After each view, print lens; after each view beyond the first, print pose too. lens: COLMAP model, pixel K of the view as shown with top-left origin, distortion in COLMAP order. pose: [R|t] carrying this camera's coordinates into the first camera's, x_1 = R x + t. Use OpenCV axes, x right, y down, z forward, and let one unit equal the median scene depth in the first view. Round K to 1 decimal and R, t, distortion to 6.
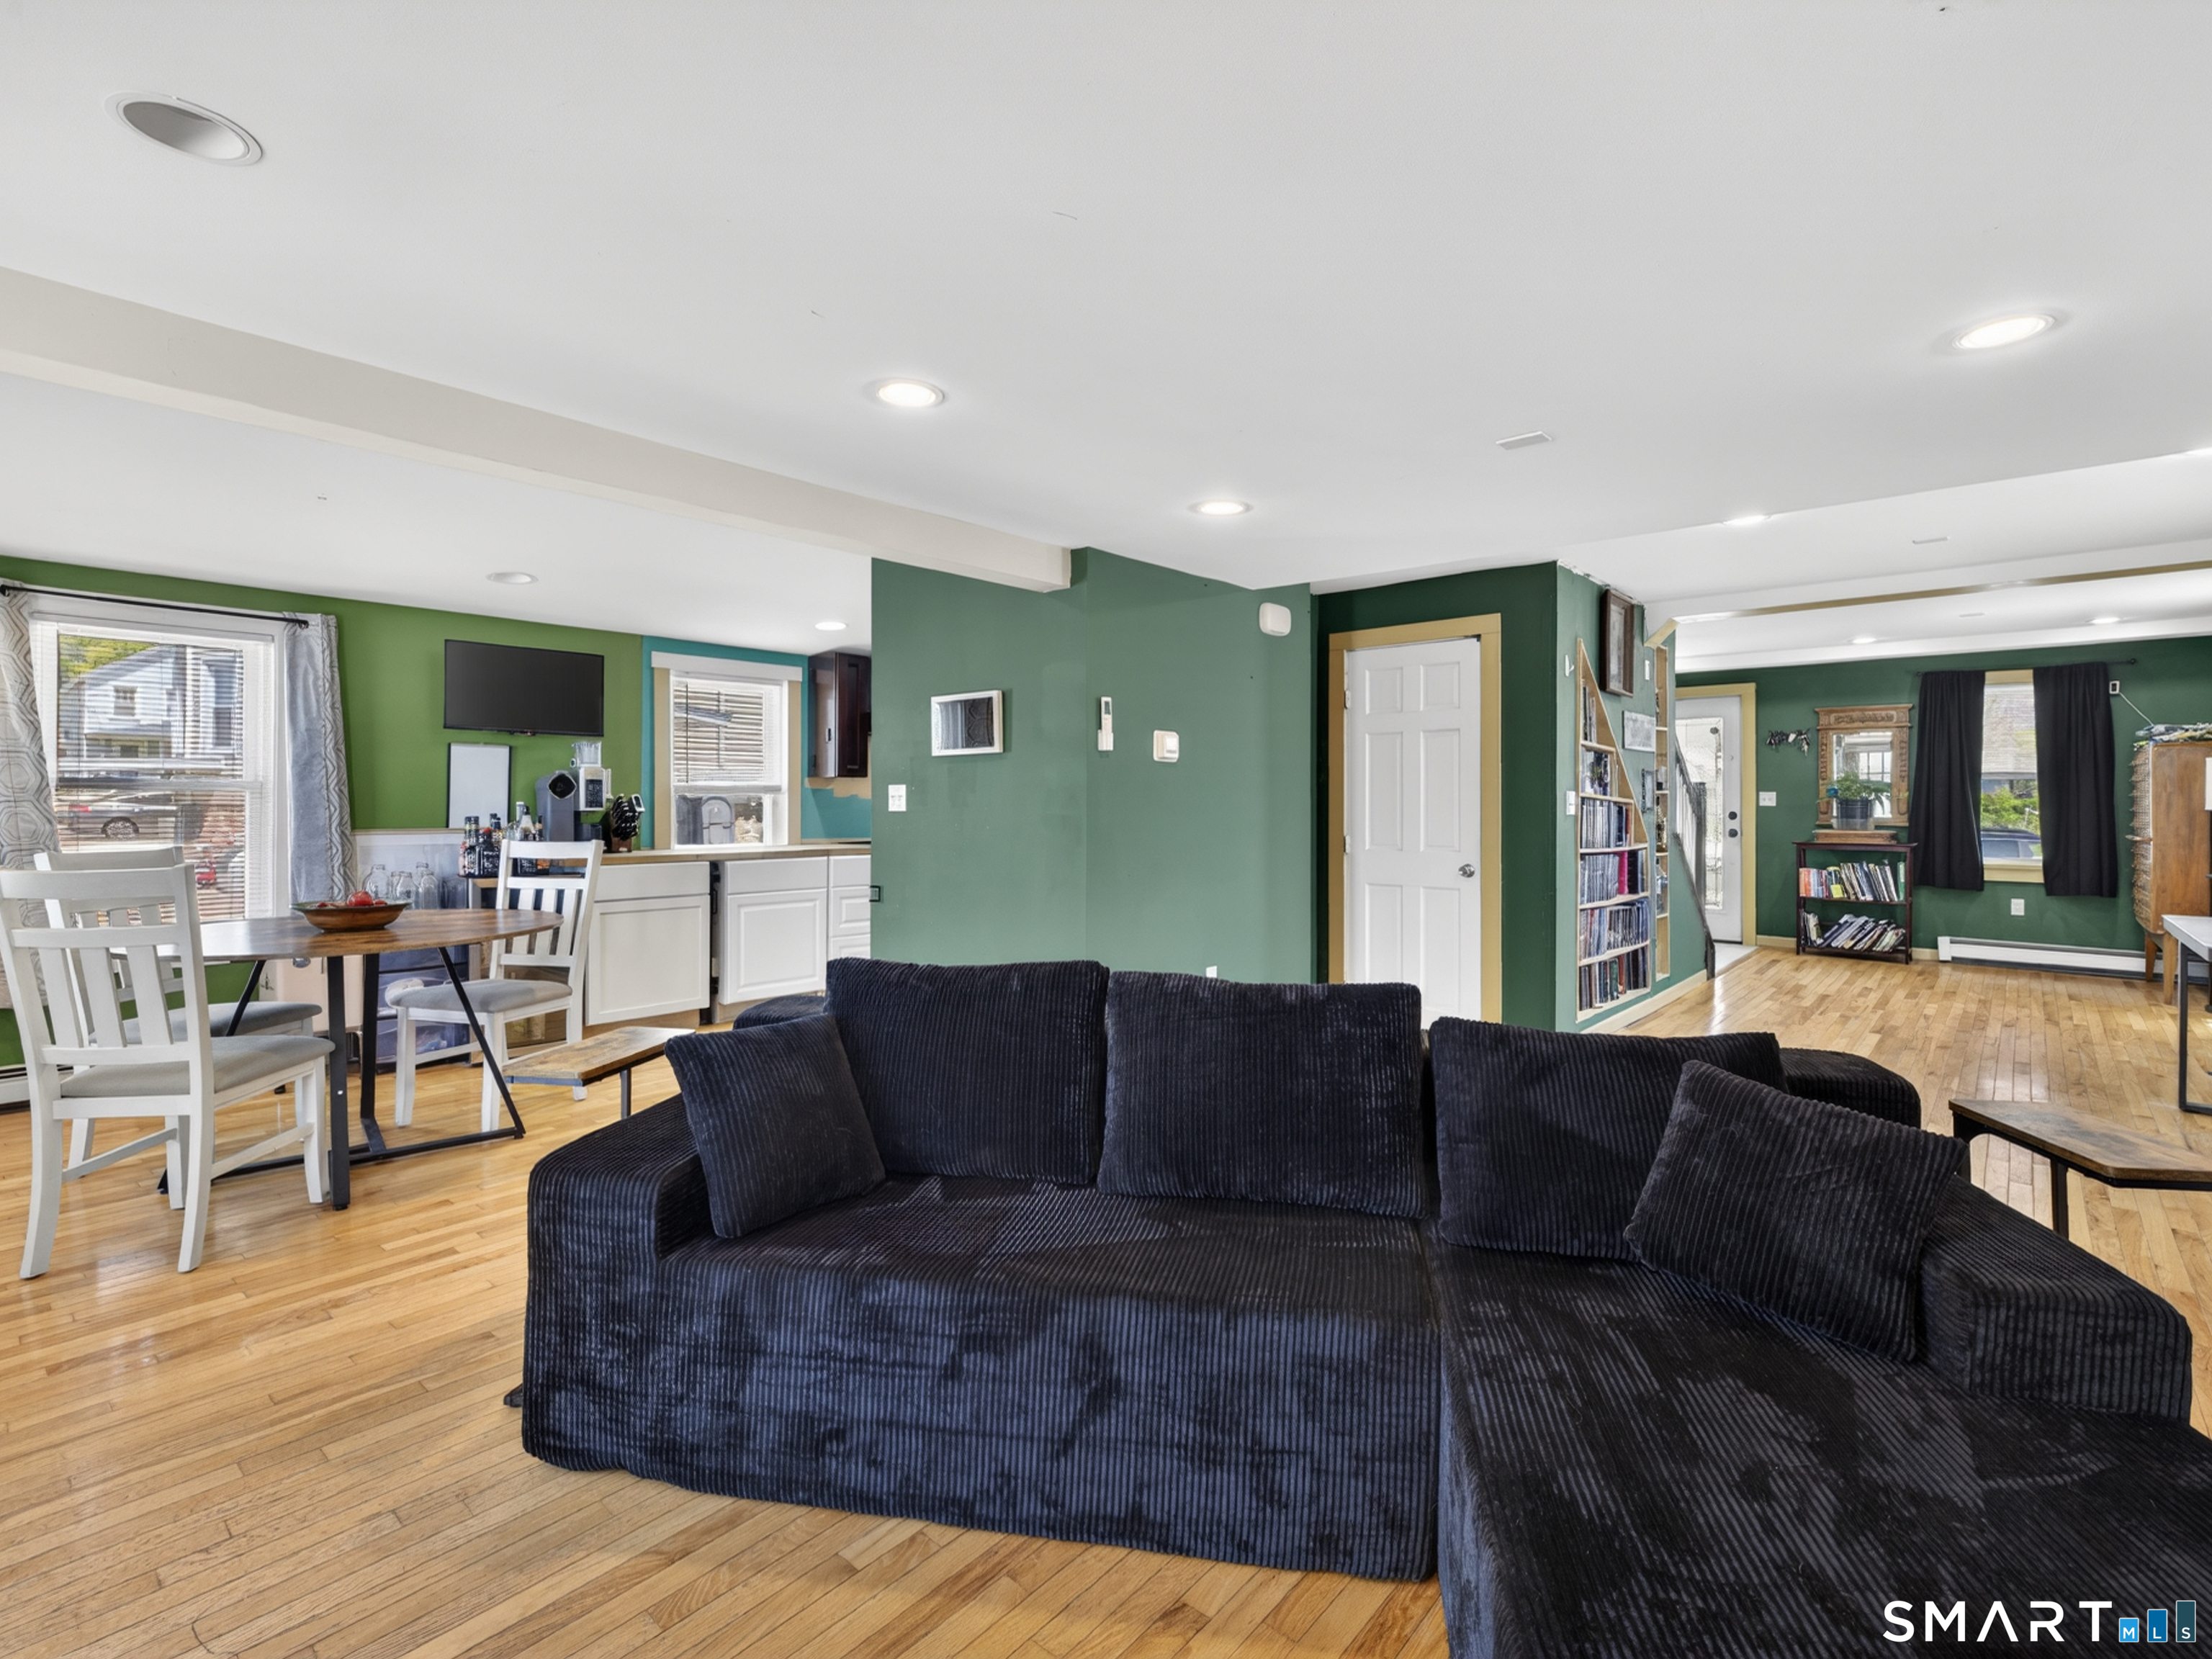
lens RADIAL K [[1029.9, 0, 1100.7], [0, 1029.9, 806.5], [0, 0, 1]] dist [0.012322, -0.002945]
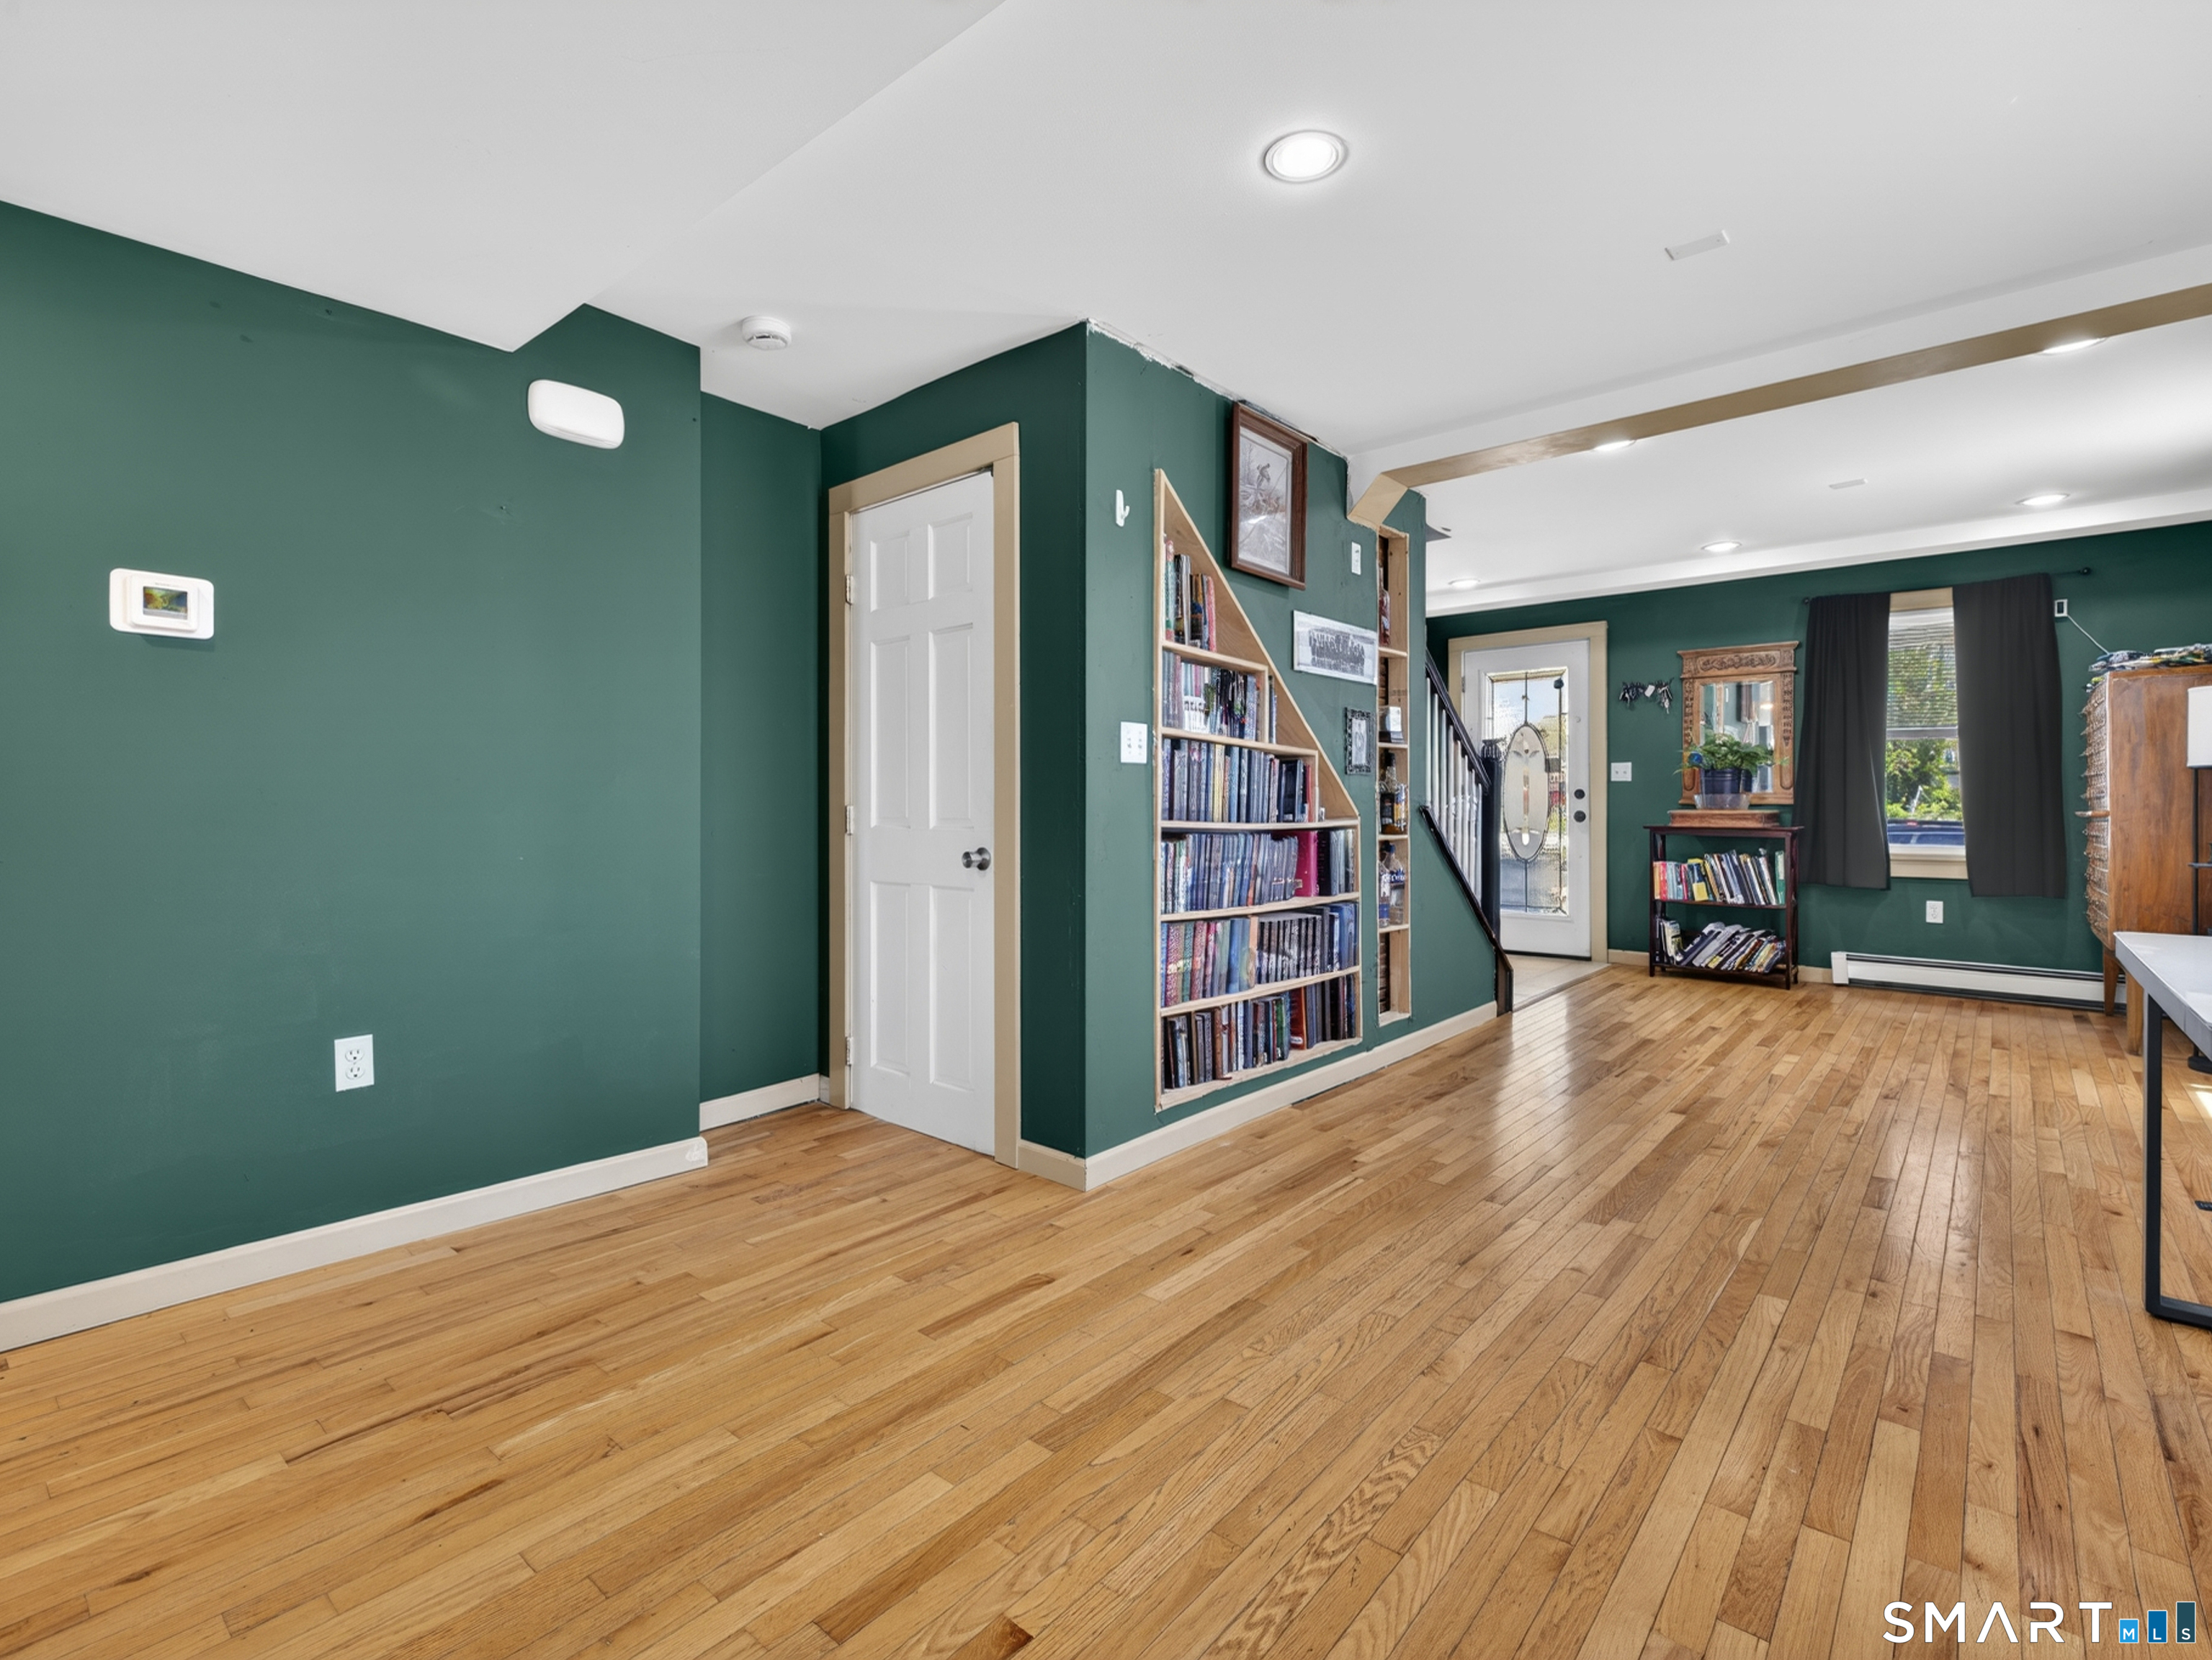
lens RADIAL K [[1030.1, 0, 1102.1], [0, 1030.1, 813.3], [0, 0, 1]] dist [0.012322, -0.002945]
pose [[0.999917, -0.003557, 0.012407, 0.301526], [0.003536, 0.999992, 0.001692, 0.025255], [-0.012413, -0.001648, 0.999922, 0.288062]]
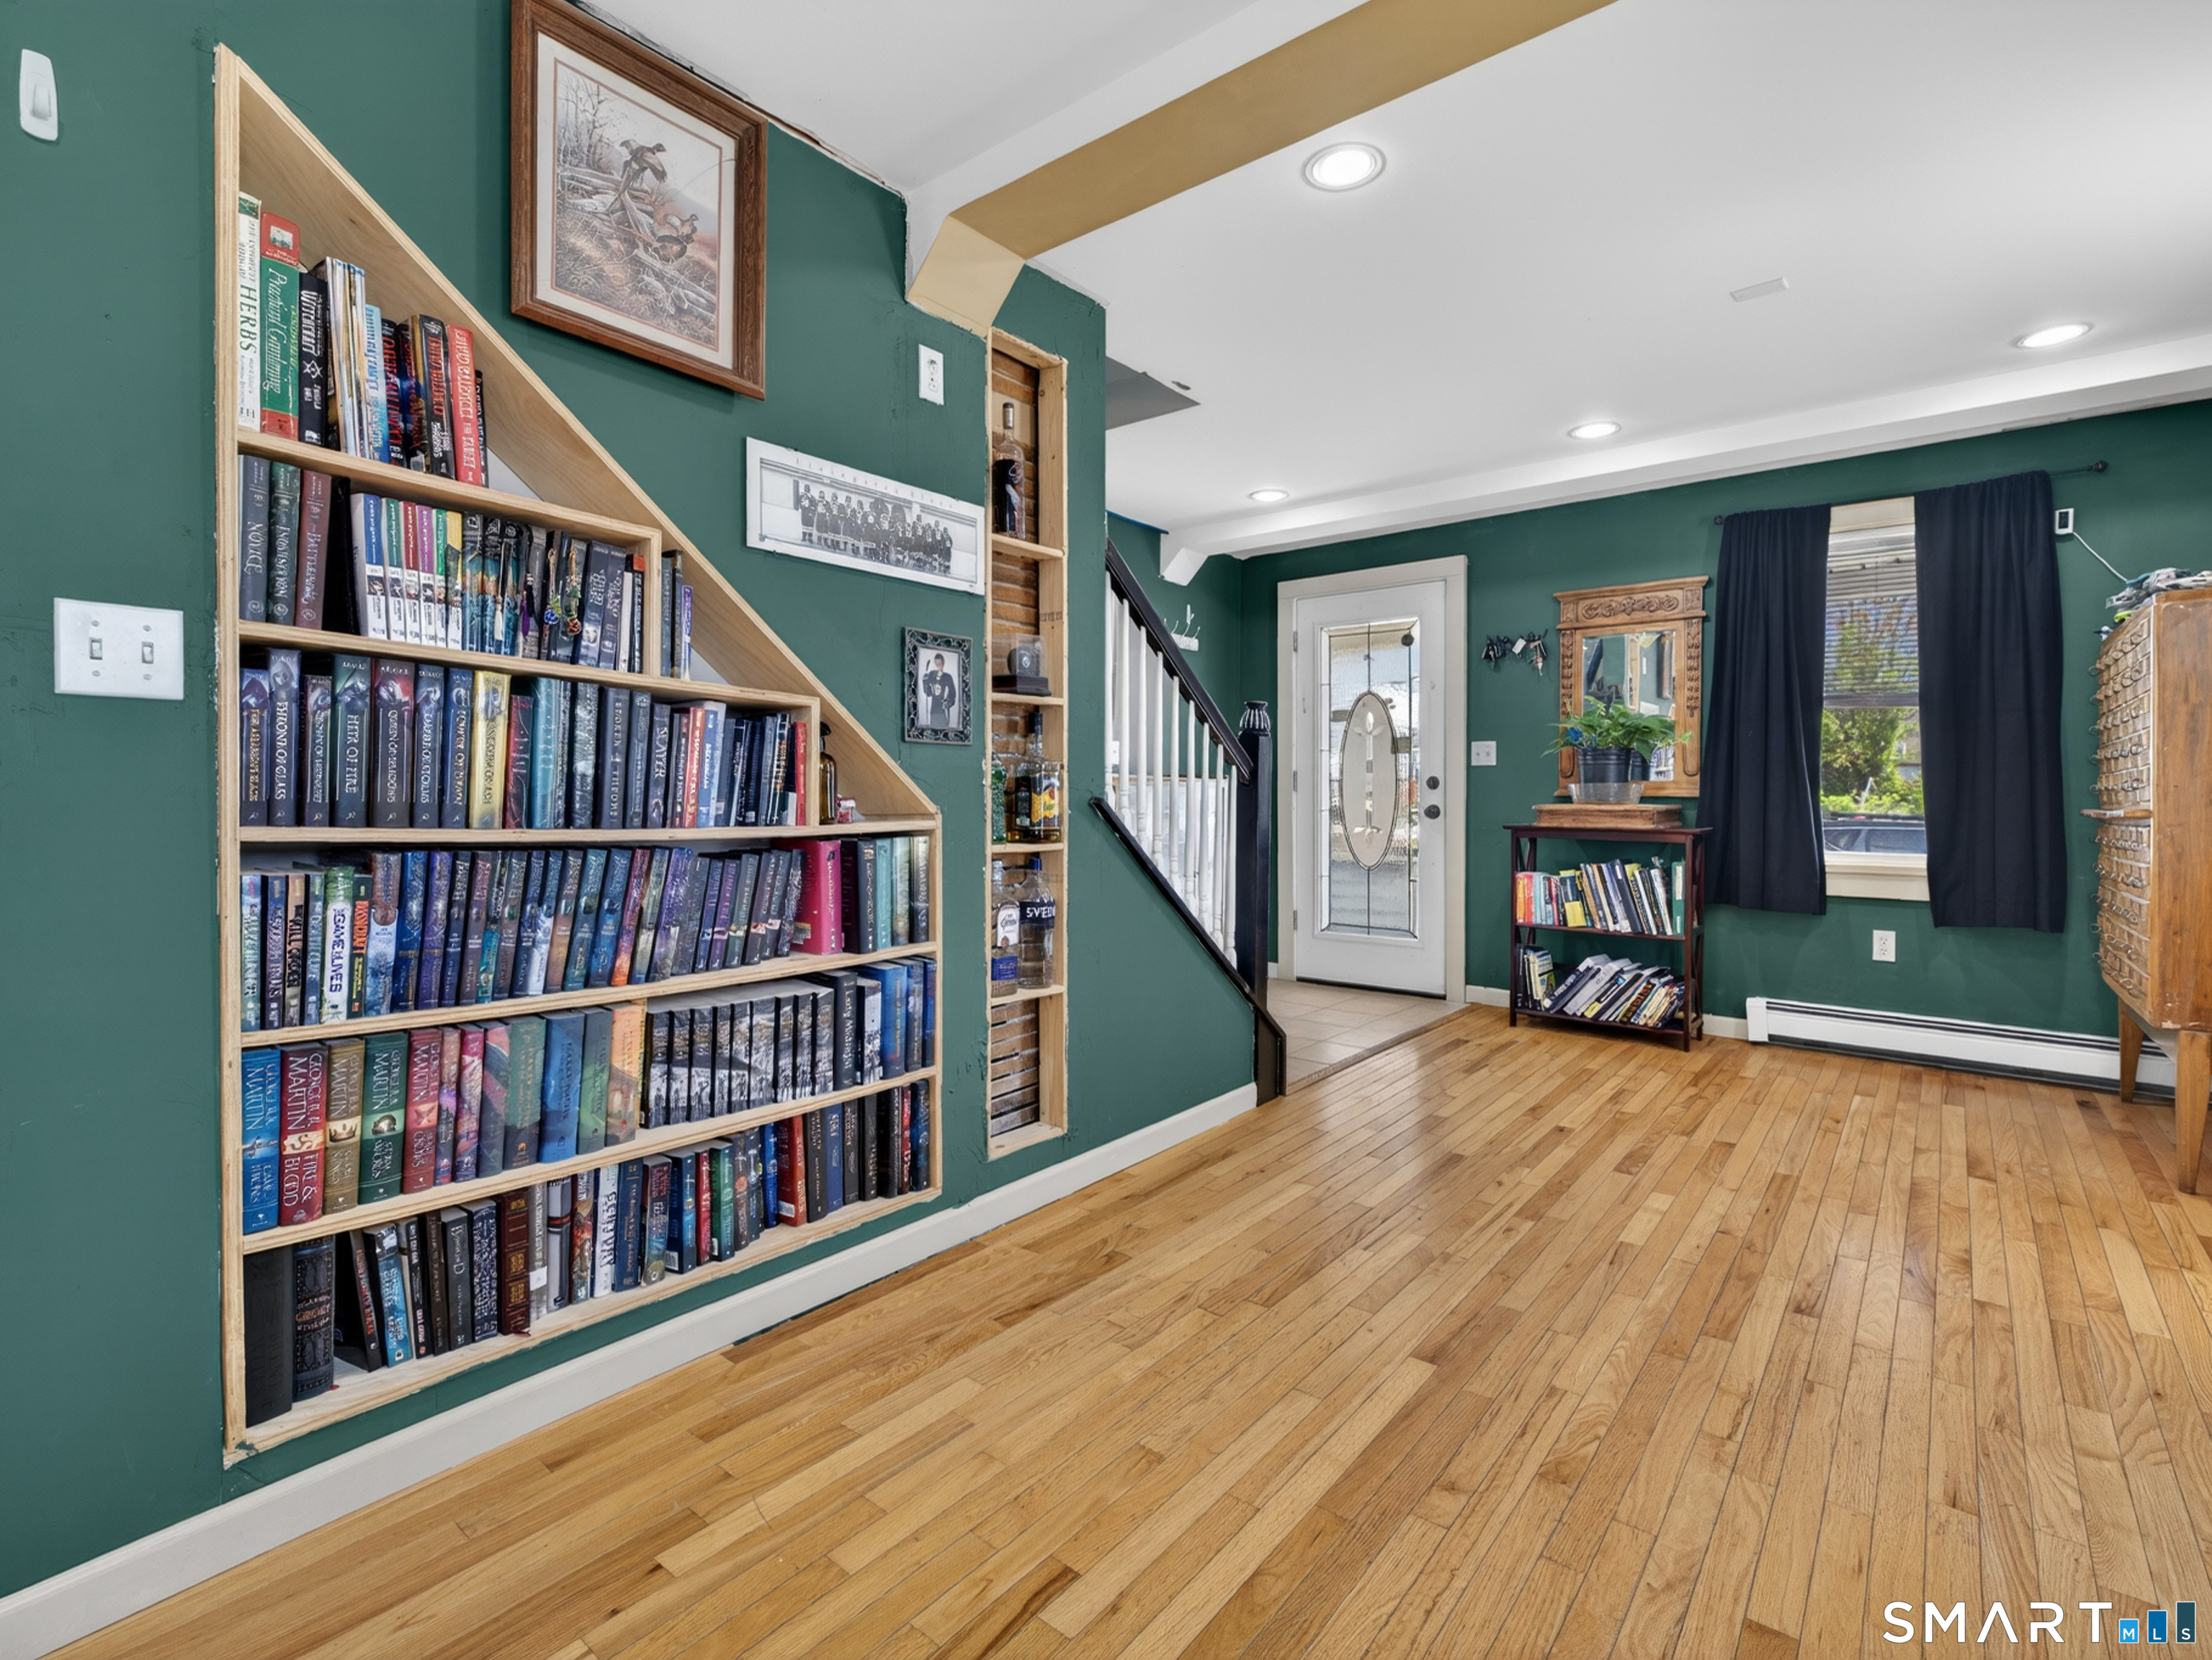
lens RADIAL K [[1030.1, 0, 1097.5], [0, 1030.1, 811.4], [0, 0, 1]] dist [0.012322, -0.002945]
pose [[0.999238, 0.000642, 0.039024, 0.485785], [-0.001048, 0.999945, 0.010393, 0.023917], [-0.039015, -0.010426, 0.999184, 0.512333]]
